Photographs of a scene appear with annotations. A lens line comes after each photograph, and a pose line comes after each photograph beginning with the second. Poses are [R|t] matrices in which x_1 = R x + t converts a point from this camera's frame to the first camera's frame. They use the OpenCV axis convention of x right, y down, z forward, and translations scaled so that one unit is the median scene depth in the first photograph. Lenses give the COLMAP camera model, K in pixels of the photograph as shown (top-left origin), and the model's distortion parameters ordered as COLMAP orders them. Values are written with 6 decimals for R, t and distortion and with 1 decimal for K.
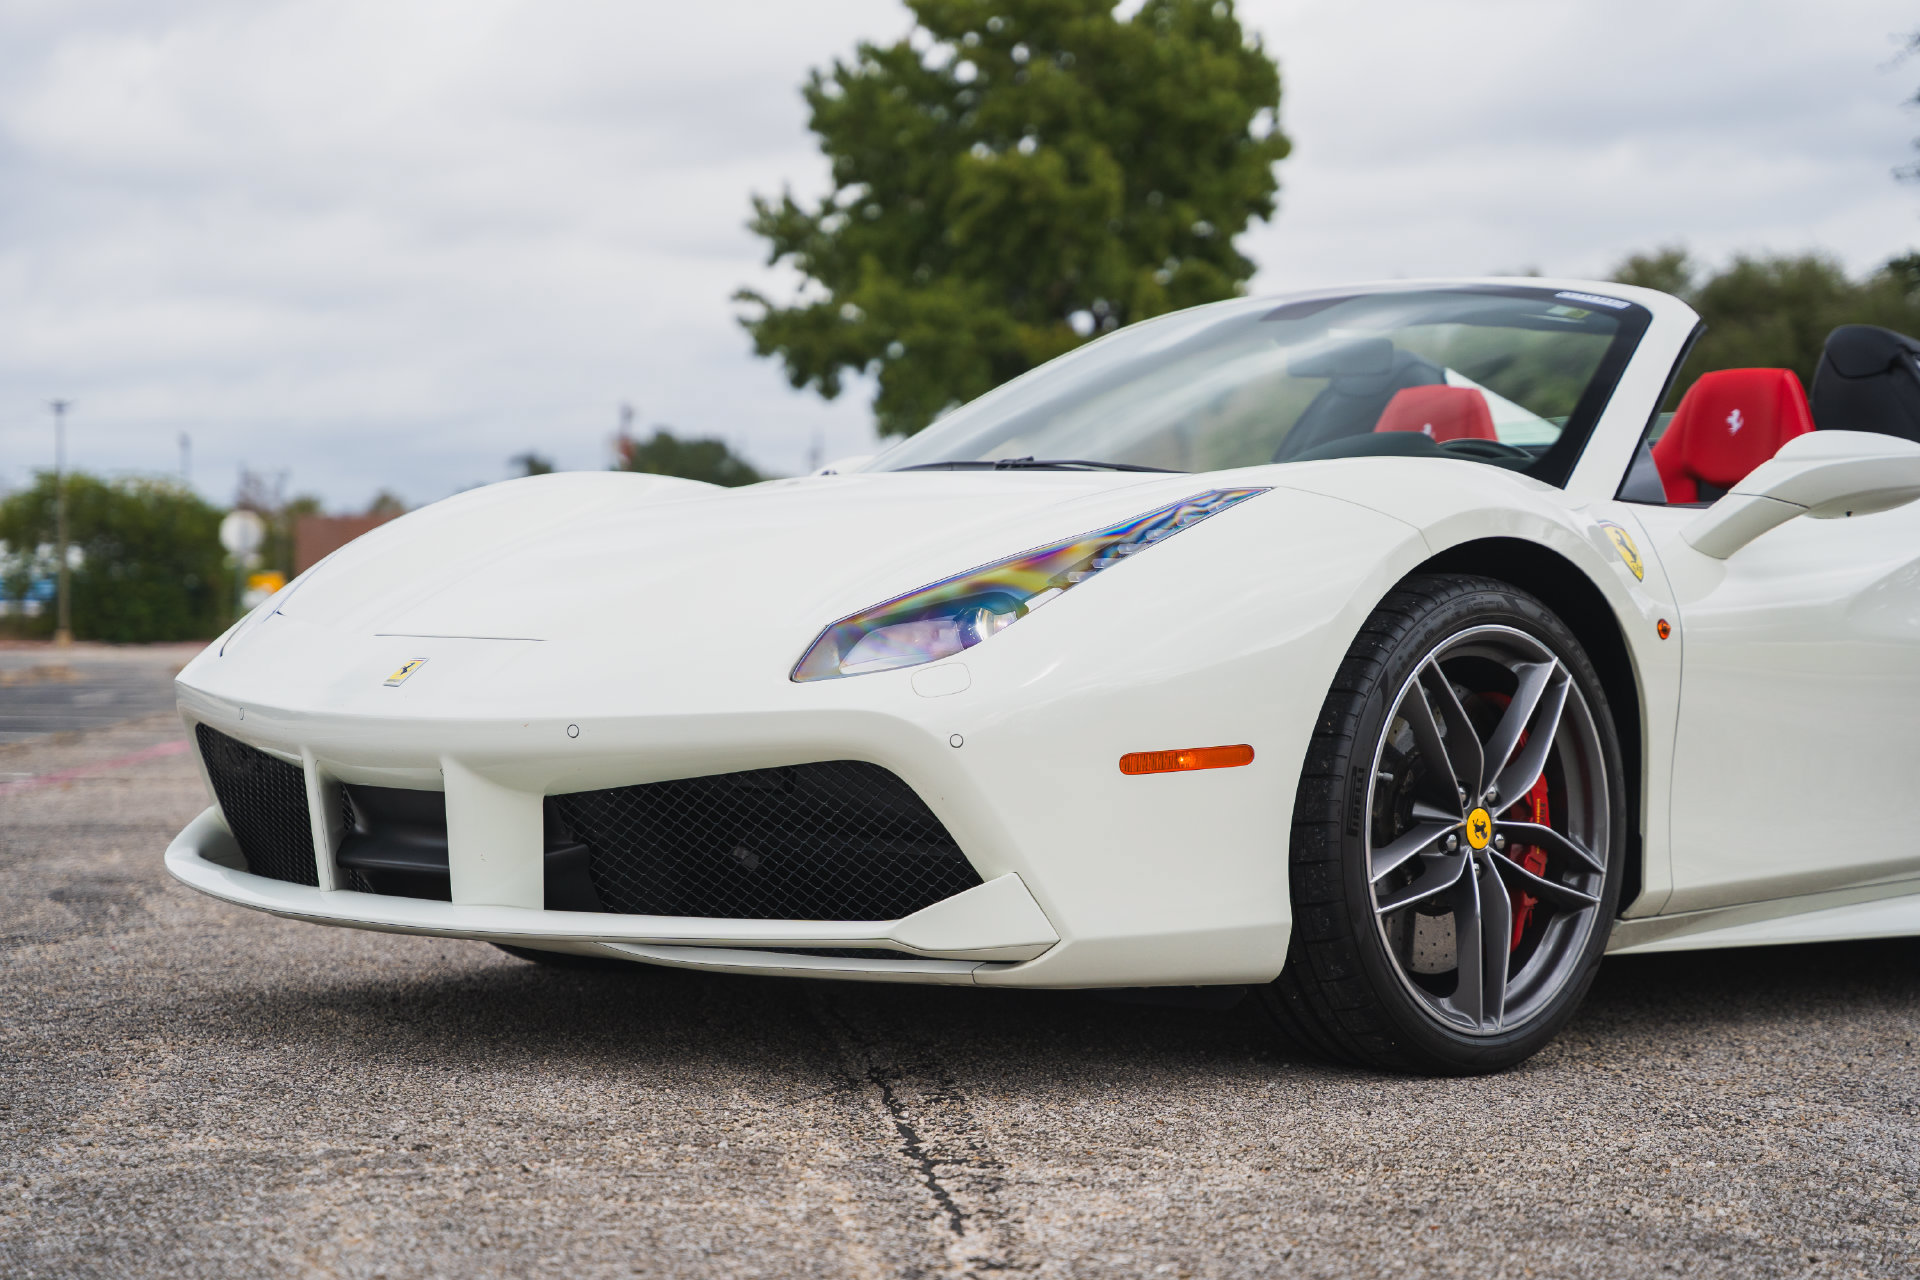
lens RADIAL K [[3734.3, 0, 958.9], [0, 3734.3, 657.1], [0, 0, 1]] dist [0.280864, 0.367769]
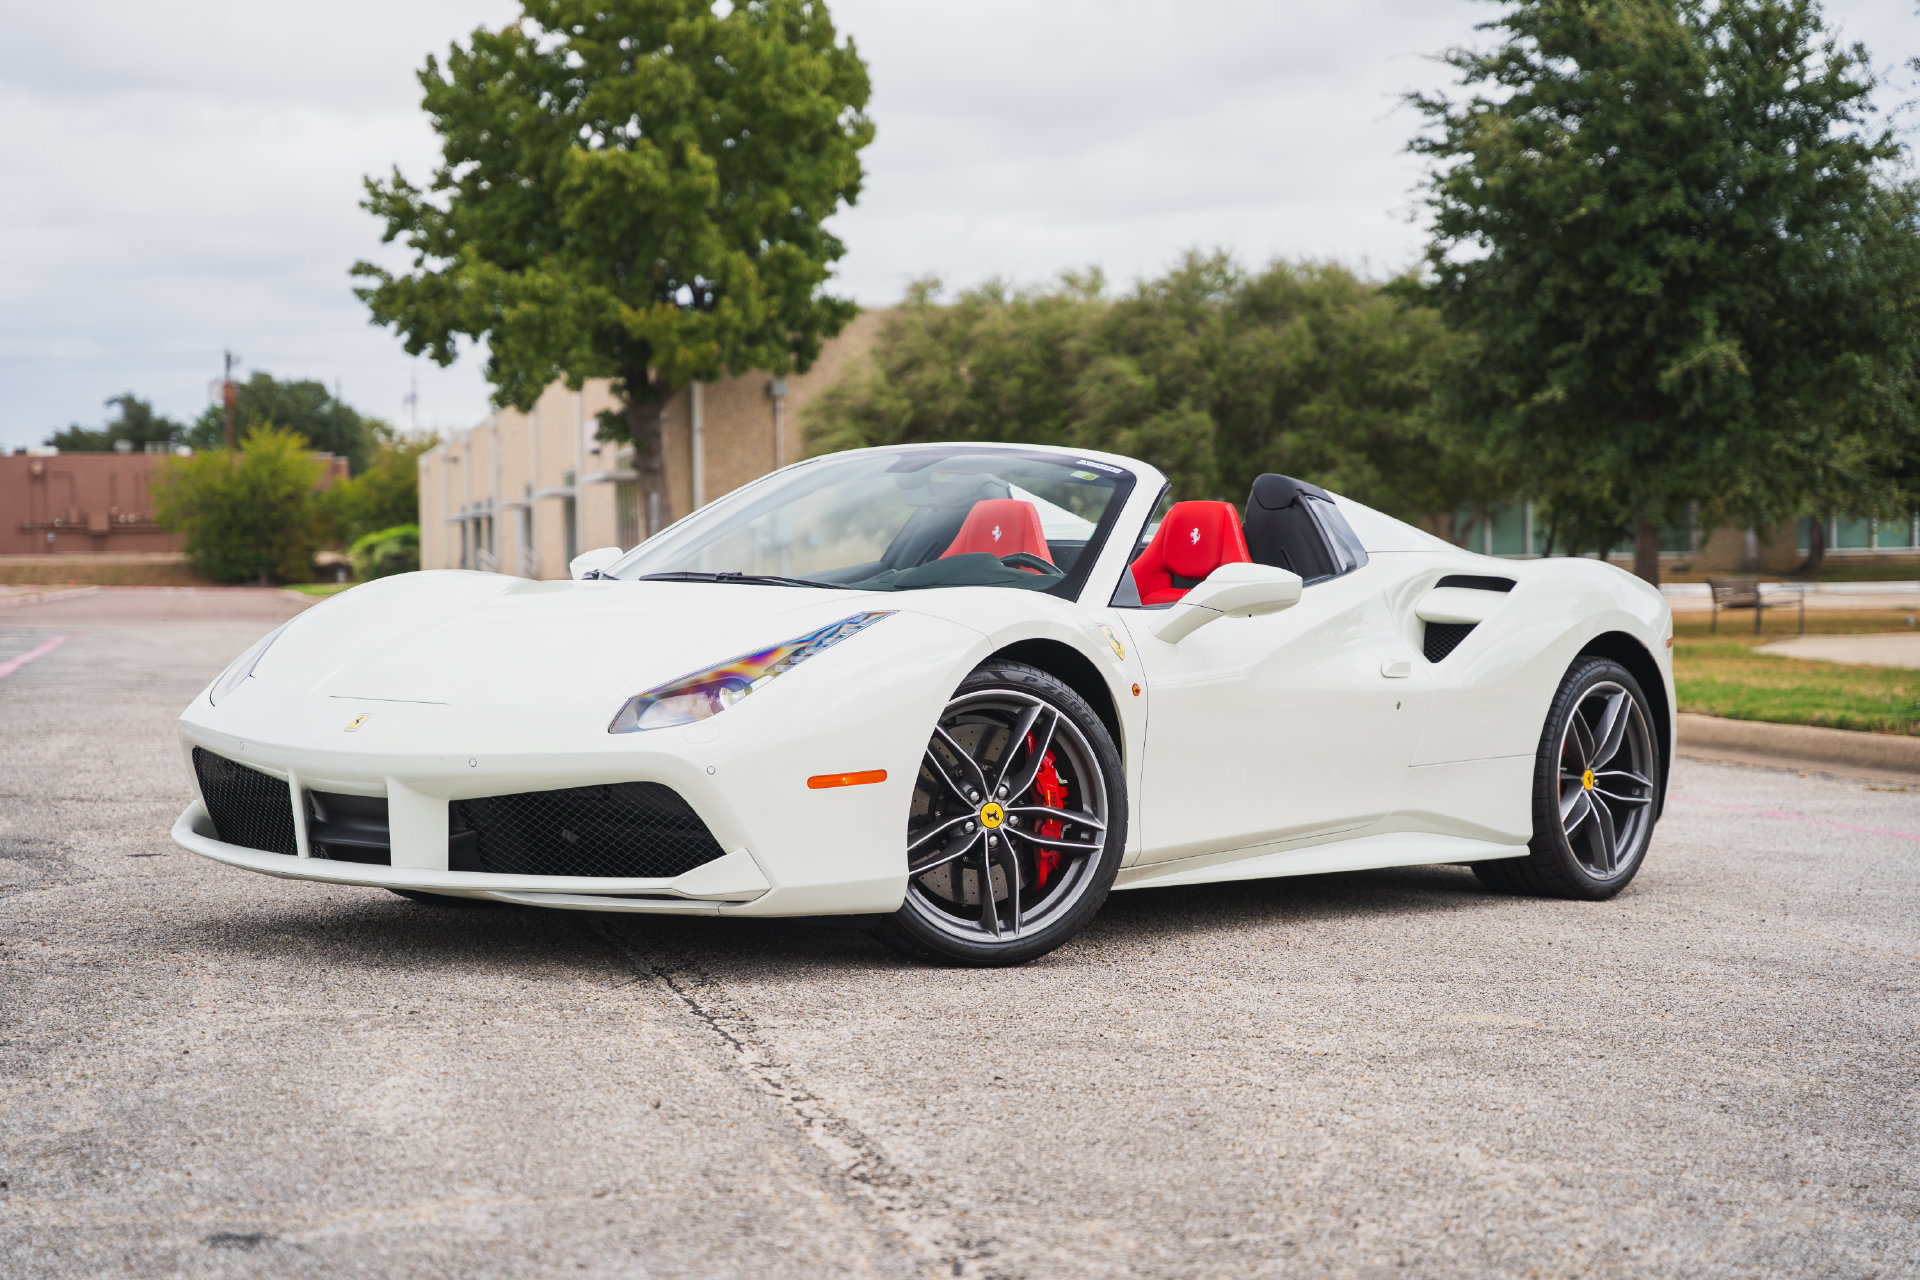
lens RADIAL K [[3483.2, 0, 960.0], [0, 3483.2, 640.0], [0, 0, 1]] dist [0.241201, 0.250077]
pose [[0.993639, 0.001219, 0.112604, -0.061051], [-0.002388, 0.999945, 0.010251, -0.045870], [-0.112586, -0.010454, 0.993587, -0.498147]]
